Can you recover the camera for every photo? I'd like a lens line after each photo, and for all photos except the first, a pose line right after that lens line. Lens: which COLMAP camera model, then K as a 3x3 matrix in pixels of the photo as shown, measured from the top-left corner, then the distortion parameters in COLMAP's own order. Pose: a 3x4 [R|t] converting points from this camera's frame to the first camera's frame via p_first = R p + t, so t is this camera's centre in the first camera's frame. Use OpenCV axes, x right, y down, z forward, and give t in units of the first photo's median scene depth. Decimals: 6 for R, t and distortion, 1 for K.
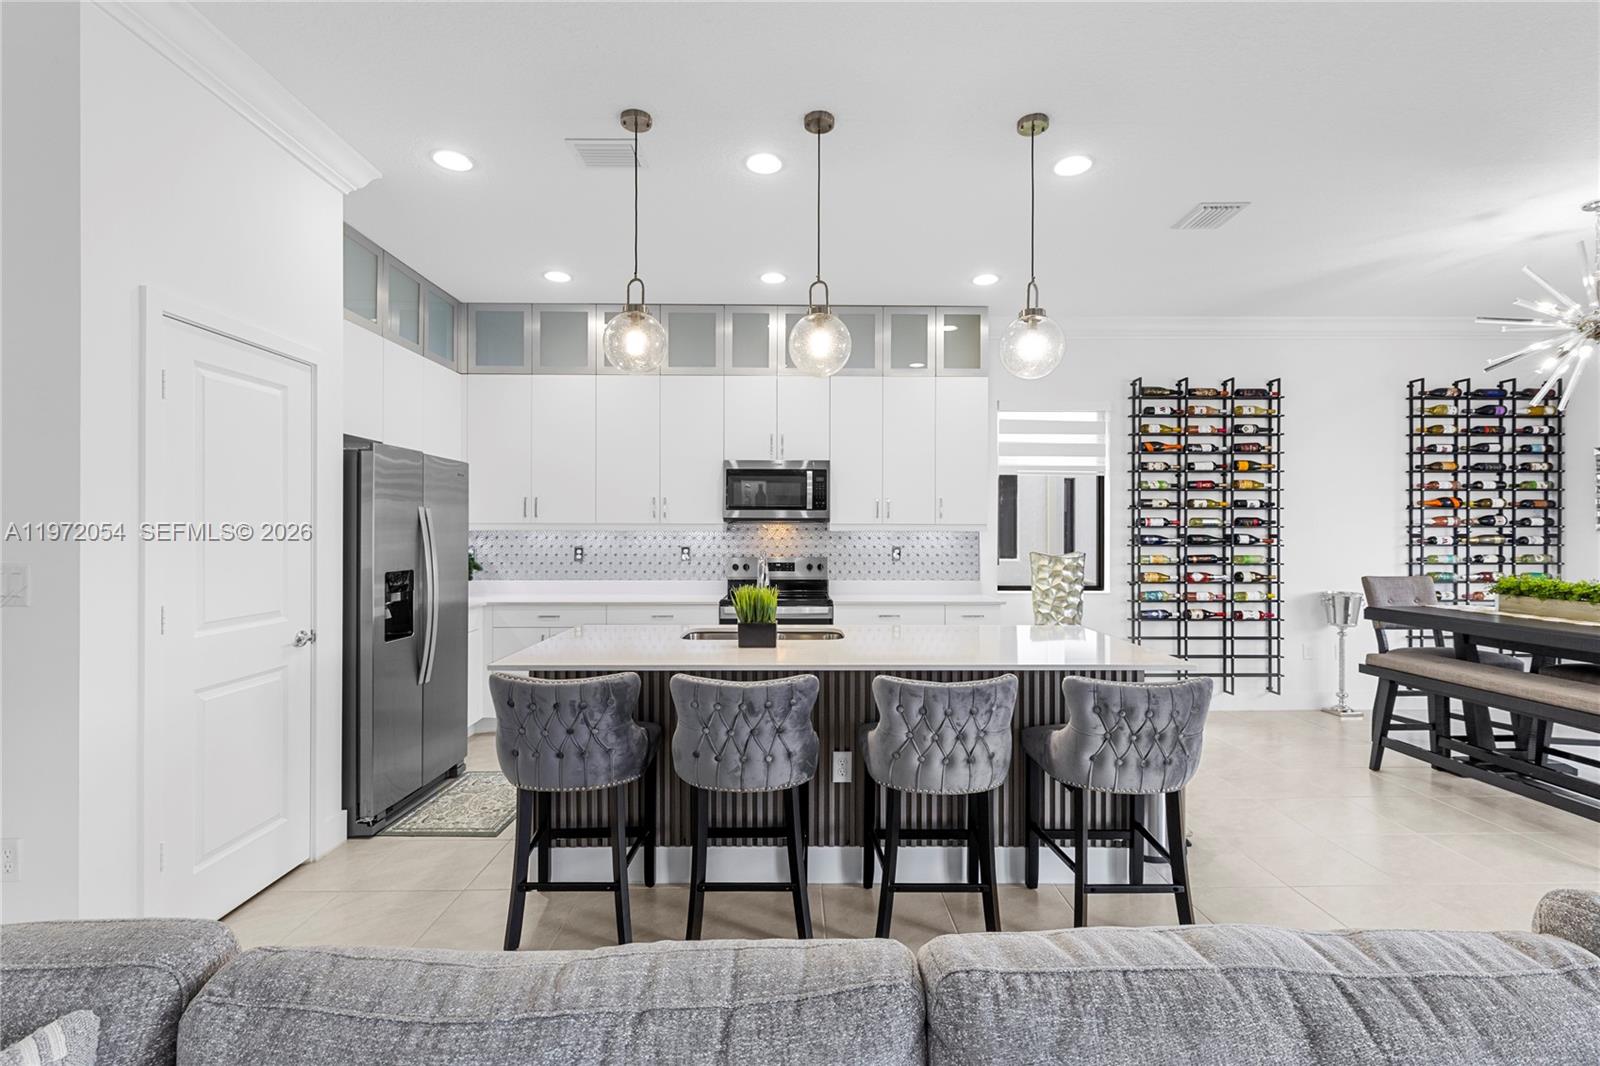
lens RADIAL K [[714.4, 0, 809.9], [0, 714.4, 514.3], [0, 0, 1]] dist [-0.000047, 0.000223]
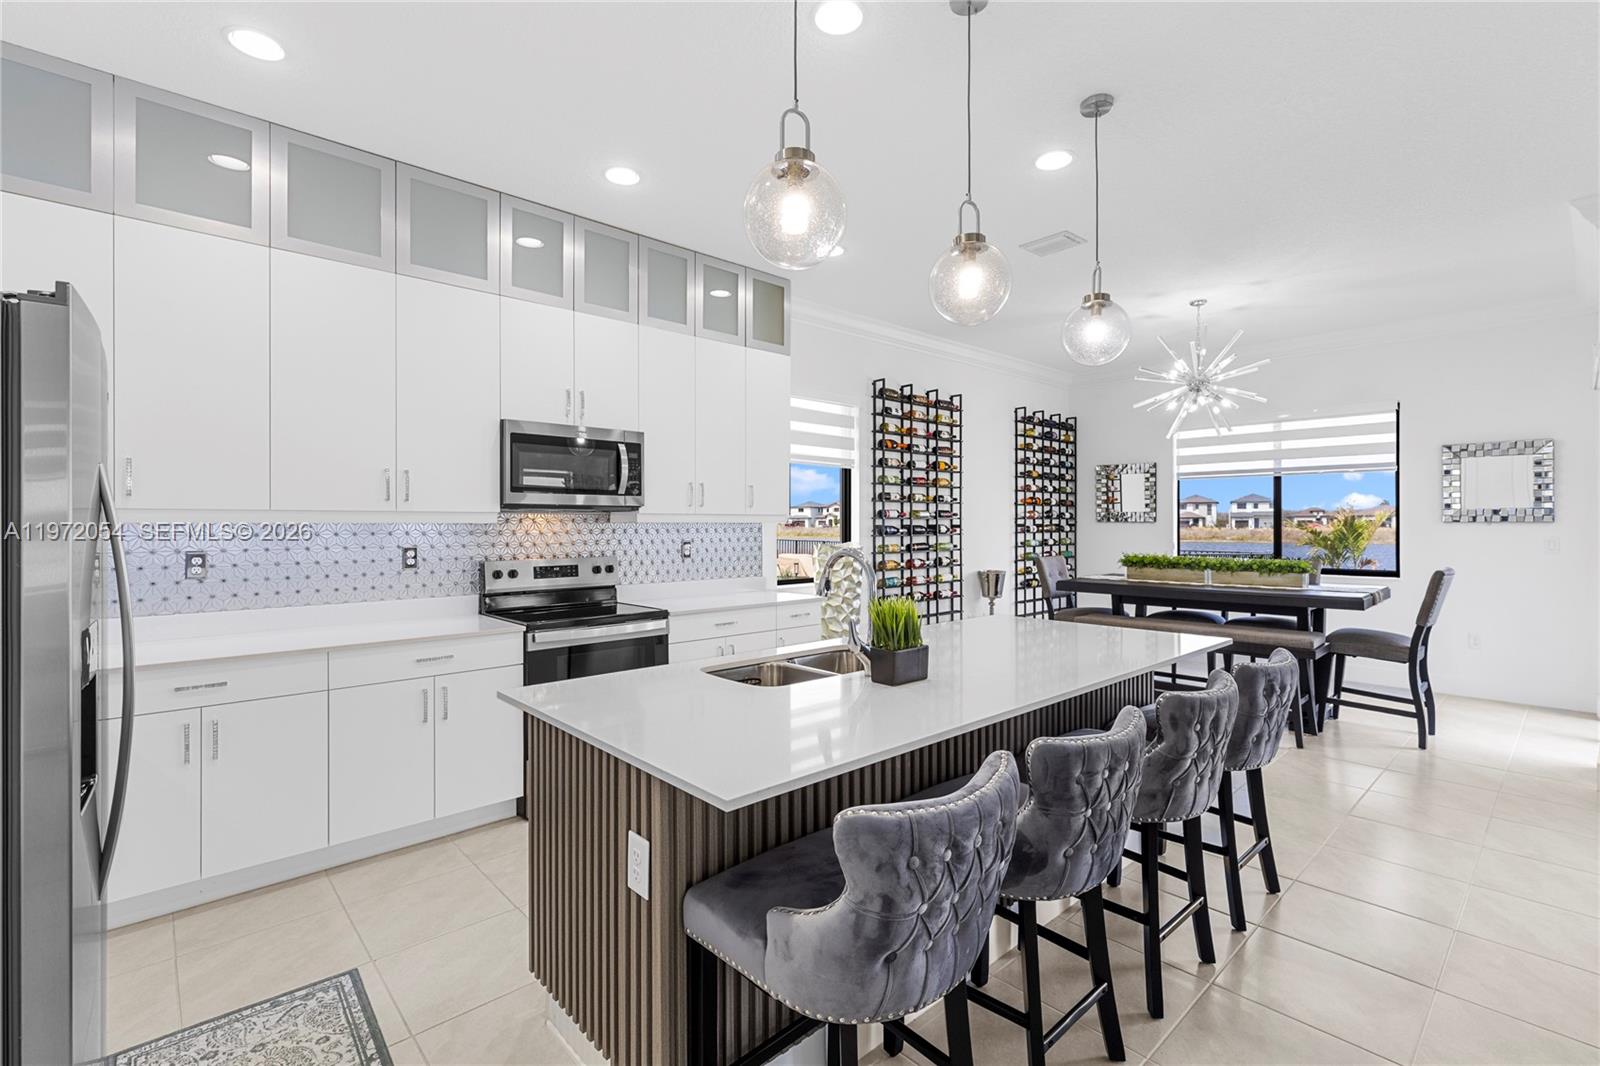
lens RADIAL K [[714.4, 0, 809.9], [0, 714.4, 514.3], [0, 0, 1]] dist [-0.000047, 0.000223]
pose [[0.749948, 0.005561, 0.661473, -0.326963], [-0.013295, 0.999889, 0.006668, 0.006141], [-0.661363, -0.013795, 0.749939, 0.269677]]
